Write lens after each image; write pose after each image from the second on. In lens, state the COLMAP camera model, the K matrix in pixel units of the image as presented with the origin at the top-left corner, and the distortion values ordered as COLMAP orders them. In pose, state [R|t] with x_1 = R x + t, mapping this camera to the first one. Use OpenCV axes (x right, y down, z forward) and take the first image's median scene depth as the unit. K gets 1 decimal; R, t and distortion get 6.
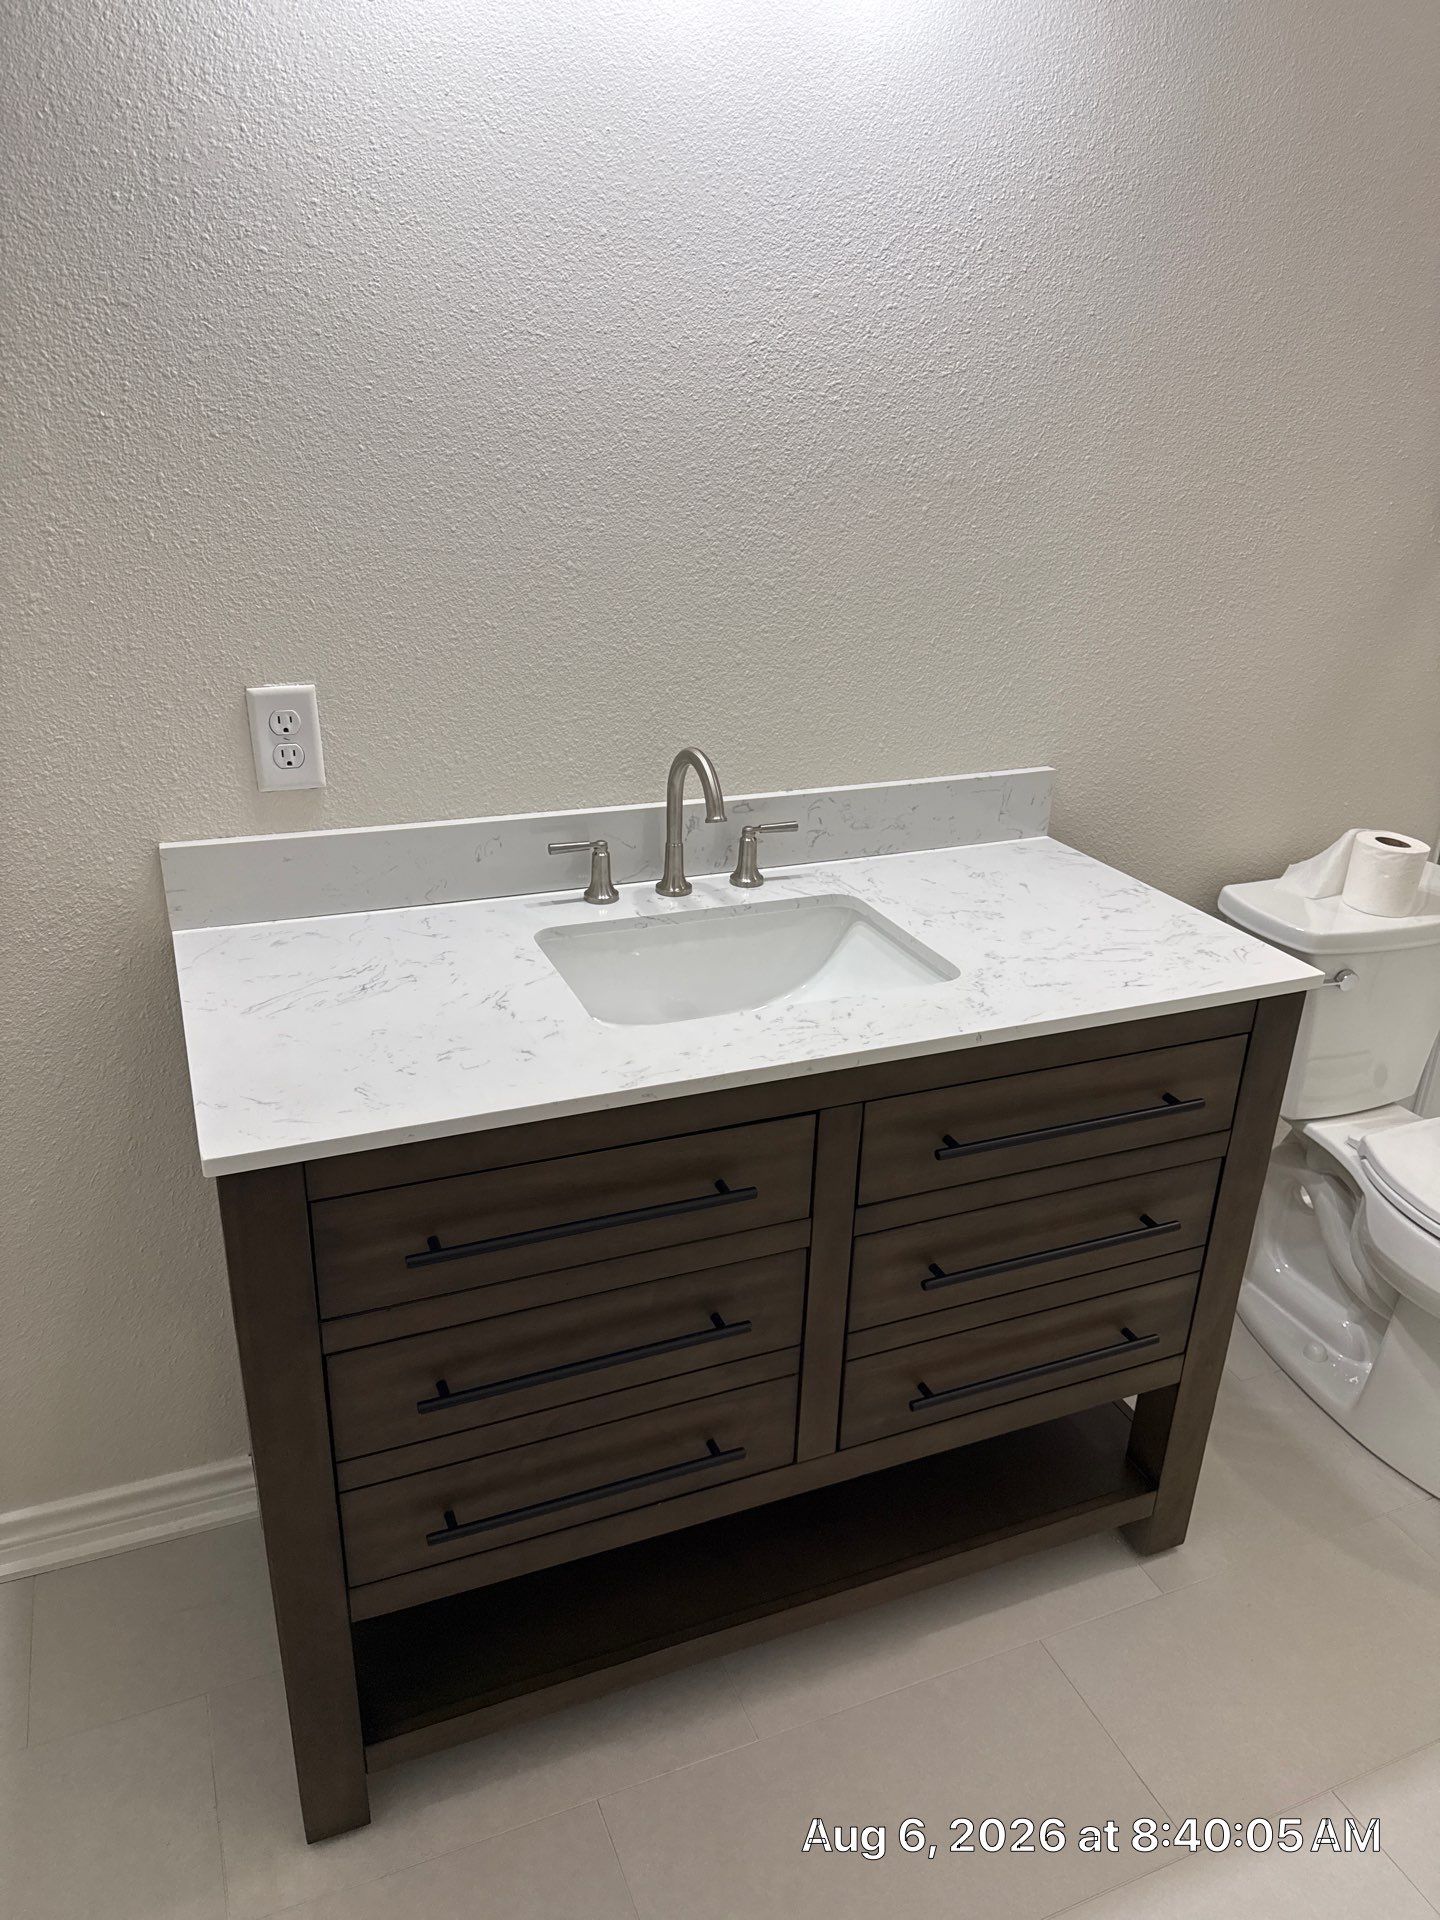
lens RADIAL K [[1283.6, 0, 711.9], [0, 1283.6, 978.2], [0, 0, 1]] dist [0.000731, -0.013299]
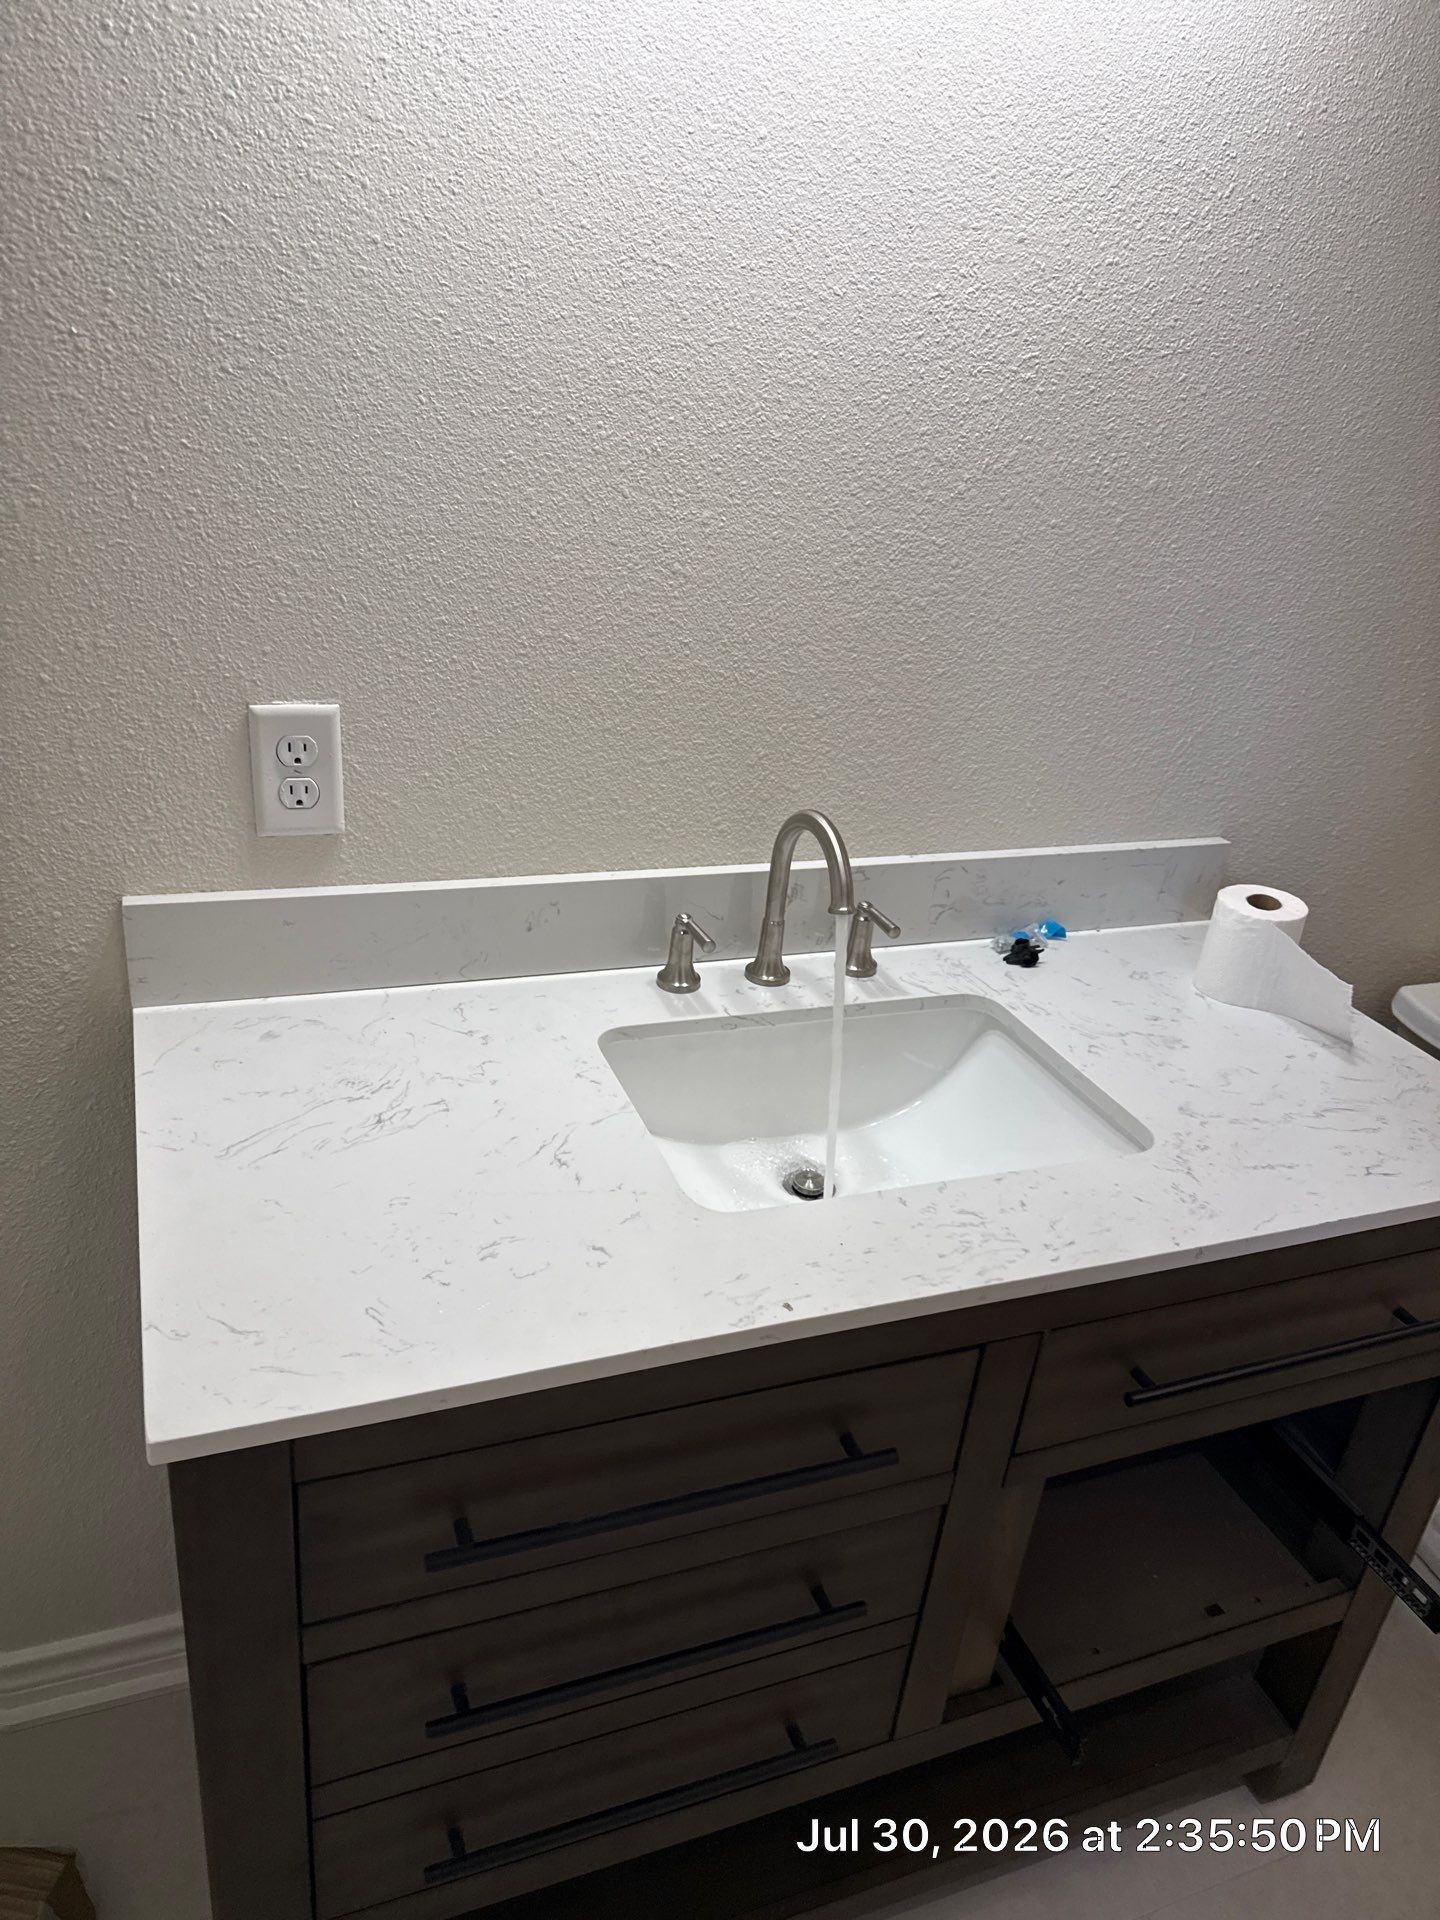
lens RADIAL K [[1283.6, 0, 709.5], [0, 1283.6, 950.5], [0, 0, 1]] dist [0.000731, -0.013299]
pose [[0.997618, 0.067932, 0.011952, -0.087140], [-0.068184, 0.997429, 0.022050, -0.113044], [-0.010424, -0.022812, 0.999685, 0.226888]]
